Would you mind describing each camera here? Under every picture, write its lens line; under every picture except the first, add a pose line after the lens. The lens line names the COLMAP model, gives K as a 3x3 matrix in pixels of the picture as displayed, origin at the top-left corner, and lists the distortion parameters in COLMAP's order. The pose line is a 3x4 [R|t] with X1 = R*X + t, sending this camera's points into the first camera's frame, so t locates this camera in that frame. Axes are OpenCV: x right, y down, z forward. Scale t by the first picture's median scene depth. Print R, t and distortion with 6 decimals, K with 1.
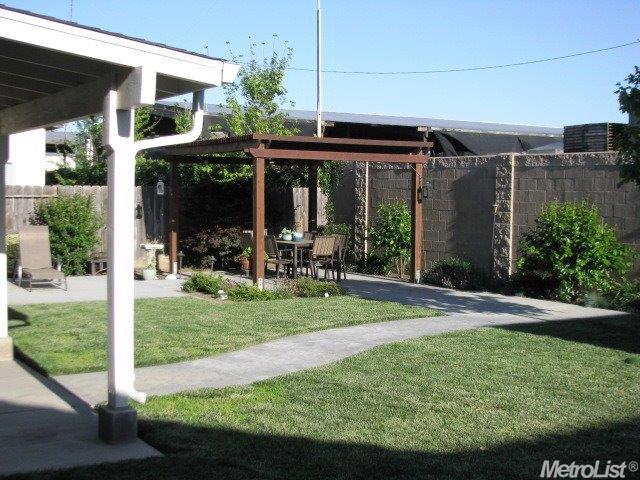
lens RADIAL K [[937.6, 0, 319.6], [0, 937.6, 244.9], [0, 0, 1]] dist [-0.137171, 0.000000]
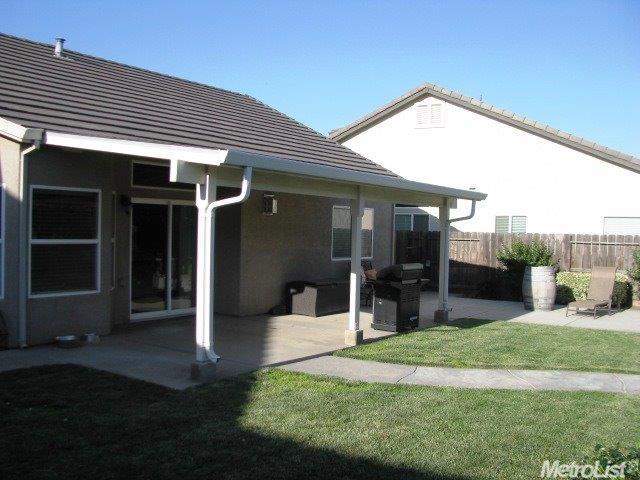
lens RADIAL K [[691.3, 0, 325.5], [0, 691.3, 238.9], [0, 0, 1]] dist [-0.112492, 0.000000]
pose [[0.428498, 0.009094, -0.903497, 0.374053], [-0.066635, 0.997544, -0.021562, -0.012955], [0.901082, 0.069444, 0.428052, 0.251941]]
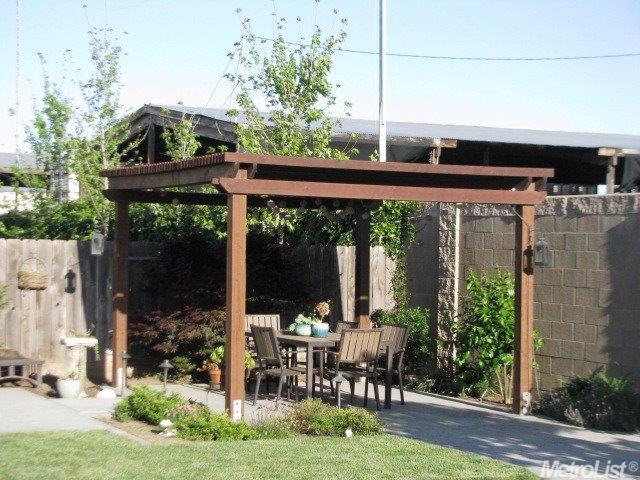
lens RADIAL K [[1417.9, 0, 318.6], [0, 1417.9, 235.4], [0, 0, 1]] dist [-0.062949, 0.000000]
pose [[0.990234, 0.007554, -0.139208, 0.096929], [-0.017073, 0.997586, -0.067310, -0.007565], [0.138364, 0.069029, 0.987973, 0.116609]]
